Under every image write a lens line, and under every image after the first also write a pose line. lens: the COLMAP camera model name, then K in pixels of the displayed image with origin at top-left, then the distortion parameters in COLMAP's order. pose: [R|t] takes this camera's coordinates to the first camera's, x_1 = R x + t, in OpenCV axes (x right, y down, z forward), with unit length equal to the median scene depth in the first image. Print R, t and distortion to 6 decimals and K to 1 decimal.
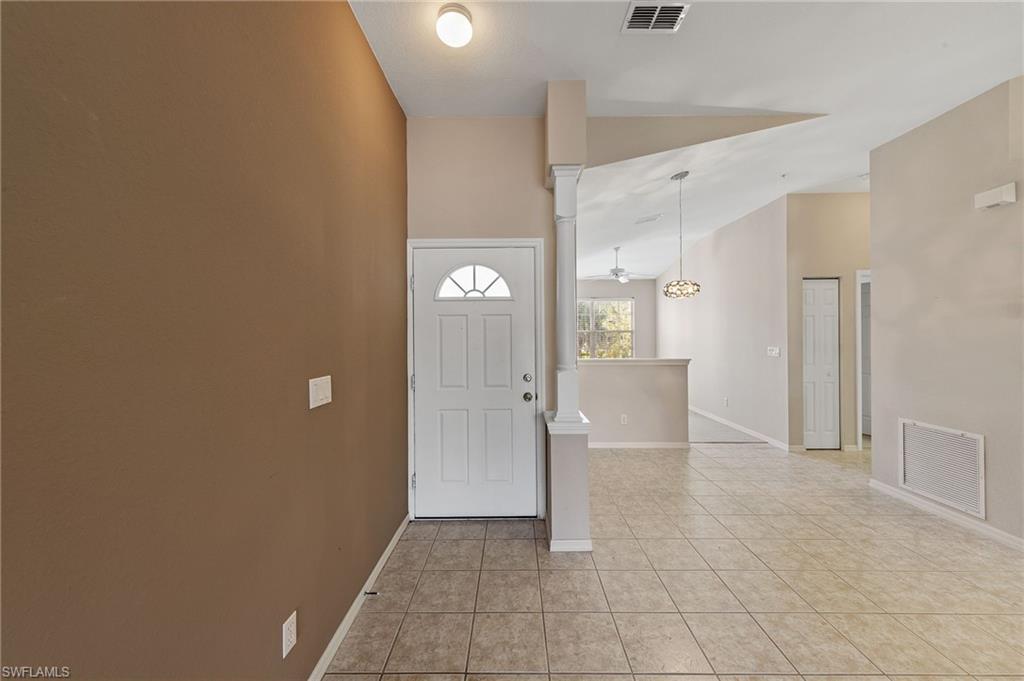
lens RADIAL K [[381.7, 0, 510.6], [0, 381.7, 336.1], [0, 0, 1]] dist [0.006497, 0.000366]
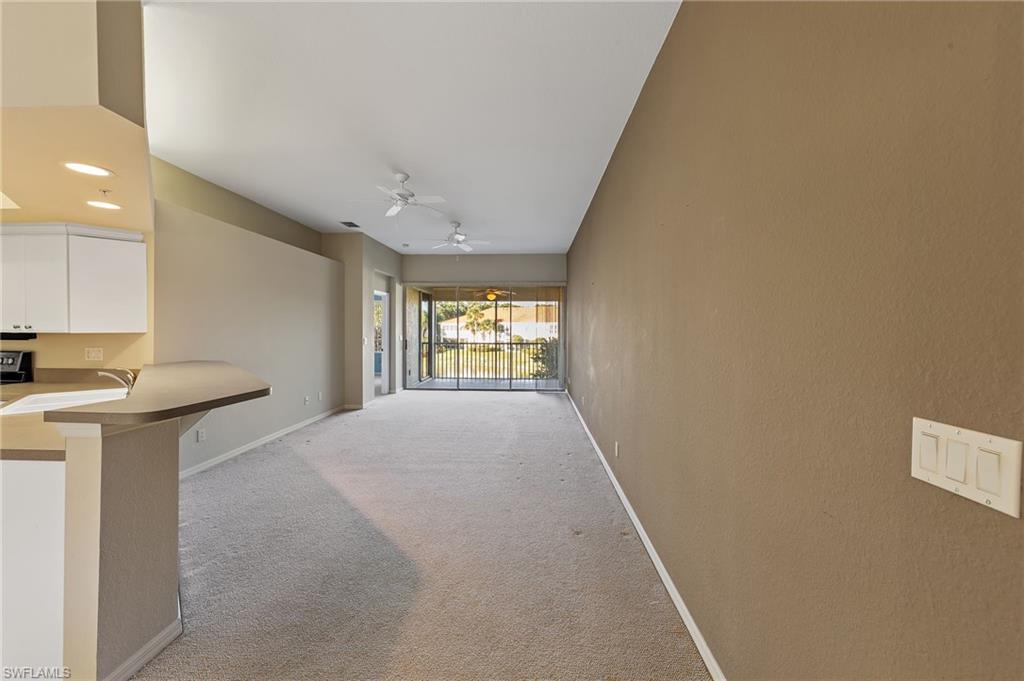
lens RADIAL K [[381.7, 0, 507.7], [0, 381.7, 339.2], [0, 0, 1]] dist [0.006497, 0.000366]
pose [[-0.998361, 0.001456, 0.057206, -0.018063], [0.003427, 0.999404, 0.034362, -0.000893], [-0.057122, 0.034501, -0.997771, 0.655987]]
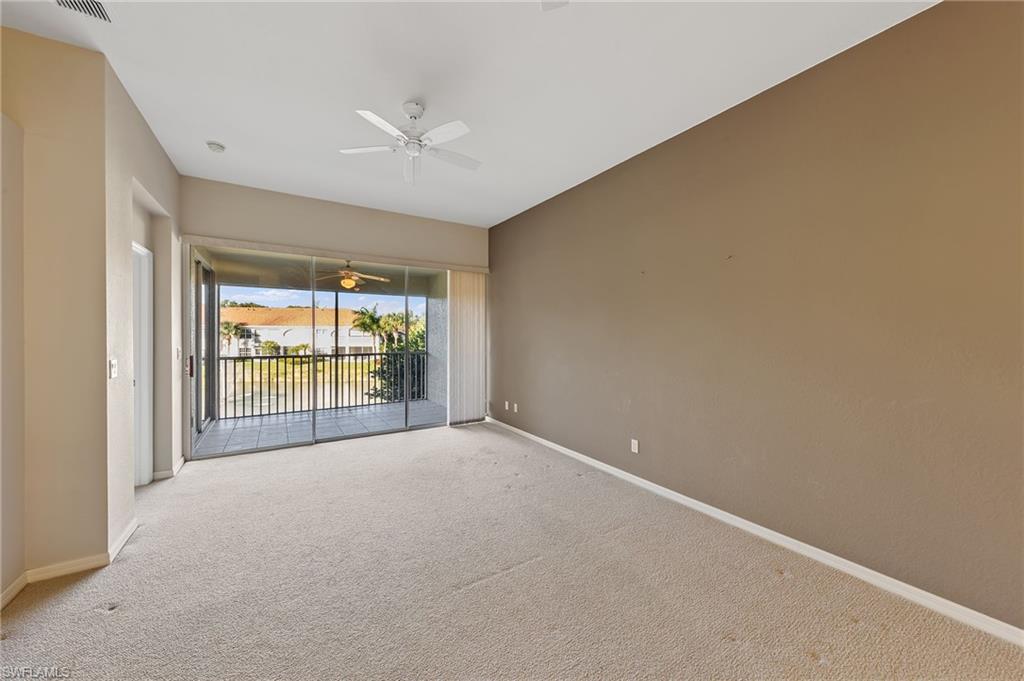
lens RADIAL K [[381.7, 0, 508.0], [0, 381.7, 335.3], [0, 0, 1]] dist [0.006497, 0.000366]
pose [[-0.851624, 0.006686, -0.524110, 0.580472], [-0.000210, 0.999914, 0.013097, 0.006355], [0.524153, 0.011264, -0.851550, -0.276199]]
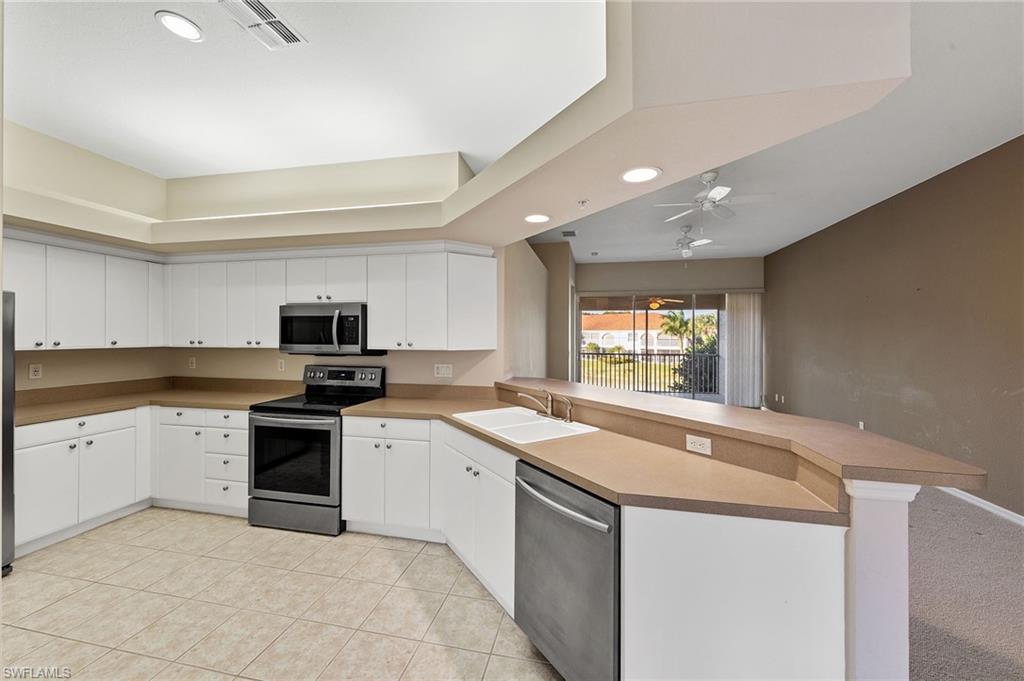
lens RADIAL K [[381.7, 0, 512.7], [0, 381.7, 336.8], [0, 0, 1]] dist [0.006497, 0.000366]
pose [[-0.978965, 0.004402, 0.203981, 0.708508], [0.005971, 0.999957, 0.007075, -0.023853], [-0.203942, 0.008144, -0.978949, 0.653542]]
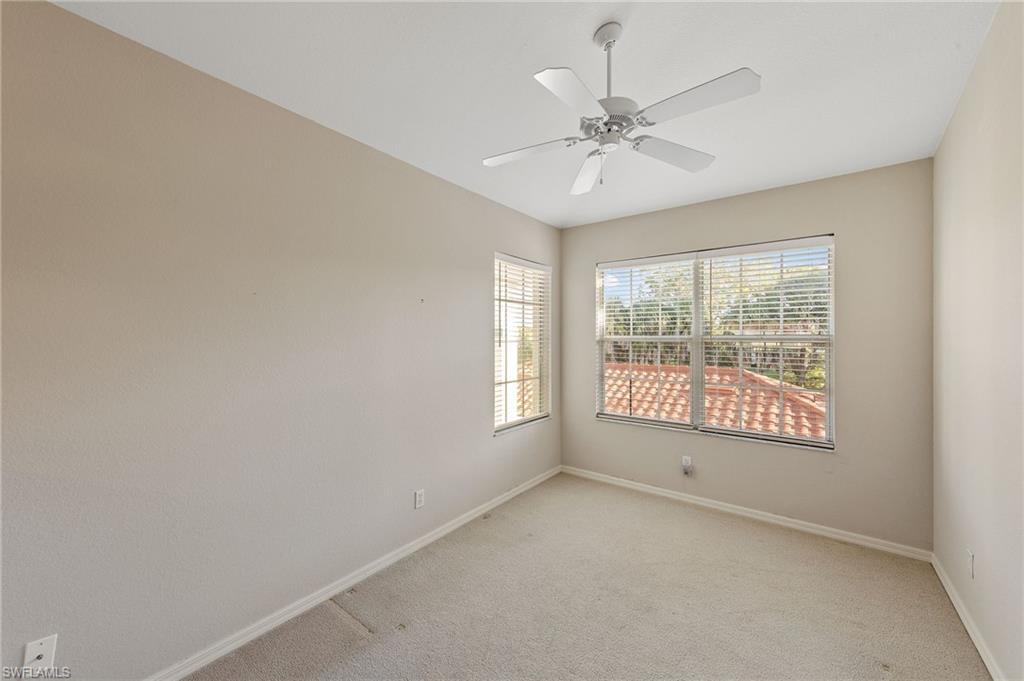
lens RADIAL K [[381.7, 0, 512.5], [0, 381.7, 334.1], [0, 0, 1]] dist [0.006497, 0.000366]
pose [[0.795454, 0.002732, -0.606007, 0.773695], [-0.012070, 0.999863, -0.011335, -0.028075], [0.605893, 0.016331, 0.795378, 1.467042]]
